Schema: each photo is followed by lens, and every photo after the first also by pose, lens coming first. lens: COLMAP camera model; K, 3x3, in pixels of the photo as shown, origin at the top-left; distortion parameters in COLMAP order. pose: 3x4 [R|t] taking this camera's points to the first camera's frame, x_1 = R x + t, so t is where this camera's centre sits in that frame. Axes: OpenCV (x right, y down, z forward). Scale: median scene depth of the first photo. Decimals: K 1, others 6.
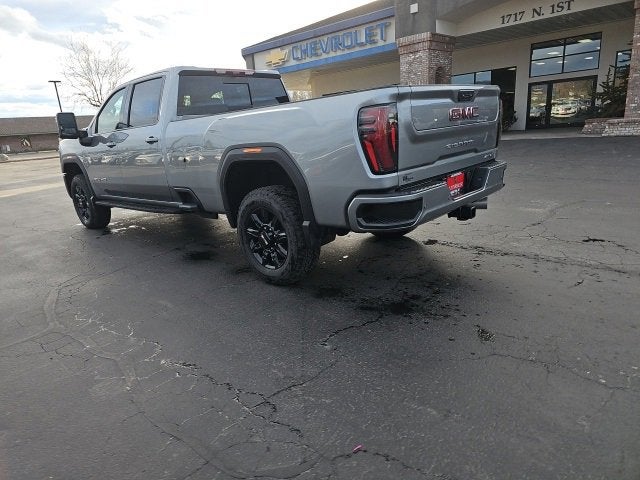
lens RADIAL K [[419.2, 0, 309.7], [0, 419.2, 244.2], [0, 0, 1]] dist [0.061068, -0.046744]
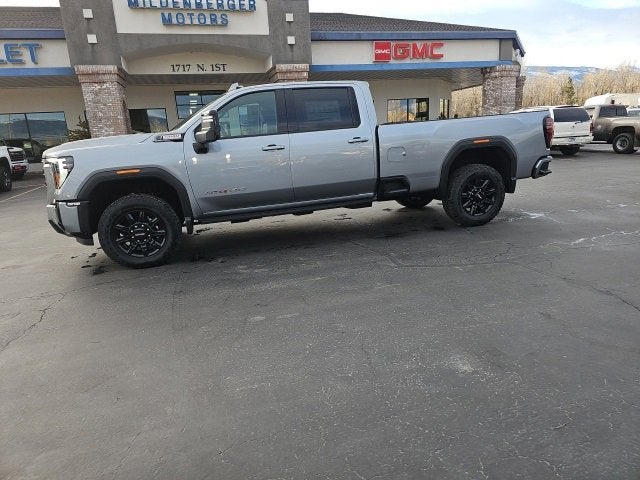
lens RADIAL K [[419.2, 0, 320.1], [0, 419.2, 238.8], [0, 0, 1]] dist [0.060402, -0.045830]
pose [[0.514154, -0.162991, 0.842069, -0.935309], [0.252565, 0.967018, 0.032965, -0.032490], [-0.819669, 0.195728, 0.538362, 0.339717]]
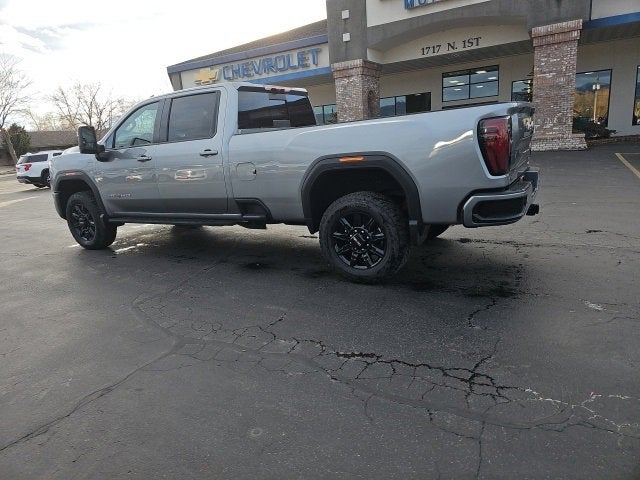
lens RADIAL K [[420.0, 0, 311.3], [0, 420.0, 236.6], [0, 0, 1]] dist [0.060799, -0.048567]
pose [[0.976347, -0.047570, 0.210913, -0.231067], [0.060204, 0.996731, -0.053886, 0.013760], [-0.207660, 0.065309, 0.976018, -0.011712]]
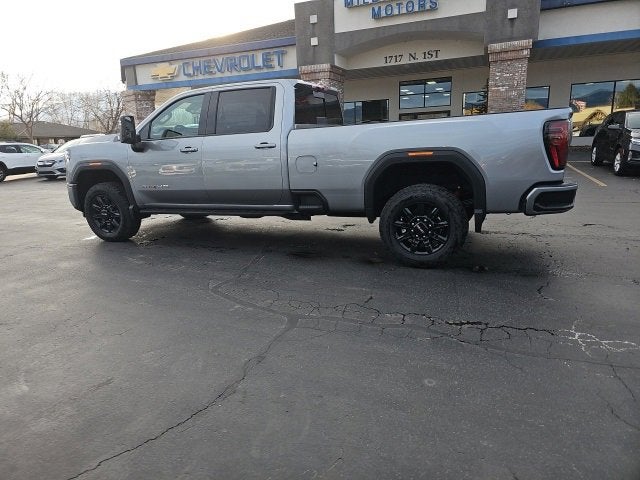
lens RADIAL K [[420.0, 0, 311.3], [0, 420.0, 236.6], [0, 0, 1]] dist [0.060799, -0.048567]
pose [[0.936968, -0.044774, 0.346534, -0.414946], [0.066410, 0.996498, -0.050809, 0.025408], [-0.343046, 0.070620, 0.936660, -0.000086]]
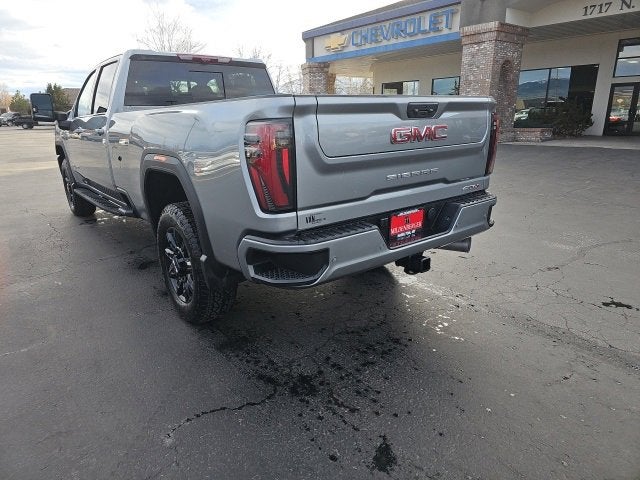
lens RADIAL K [[420.8, 0, 316.3], [0, 420.8, 237.1], [0, 0, 1]] dist [0.052751, -0.036974]
pose [[0.987803, 0.098297, -0.120757, 0.132738], [-0.096417, 0.995113, 0.021326, -0.057549], [0.122263, -0.009423, 0.992453, 0.109530]]
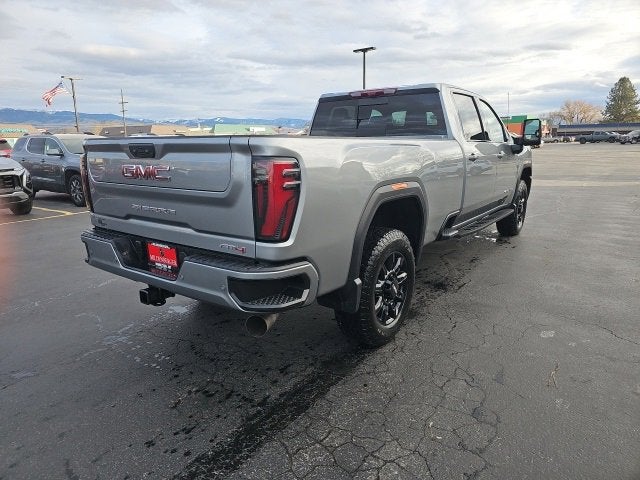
lens RADIAL K [[418.5, 0, 312.3], [0, 418.5, 232.6], [0, 0, 1]] dist [0.057924, -0.043125]
pose [[0.124526, 0.283418, -0.950877, 0.536902], [-0.264504, 0.933139, 0.243492, -0.216752], [0.956311, 0.221190, 0.191165, 0.531553]]
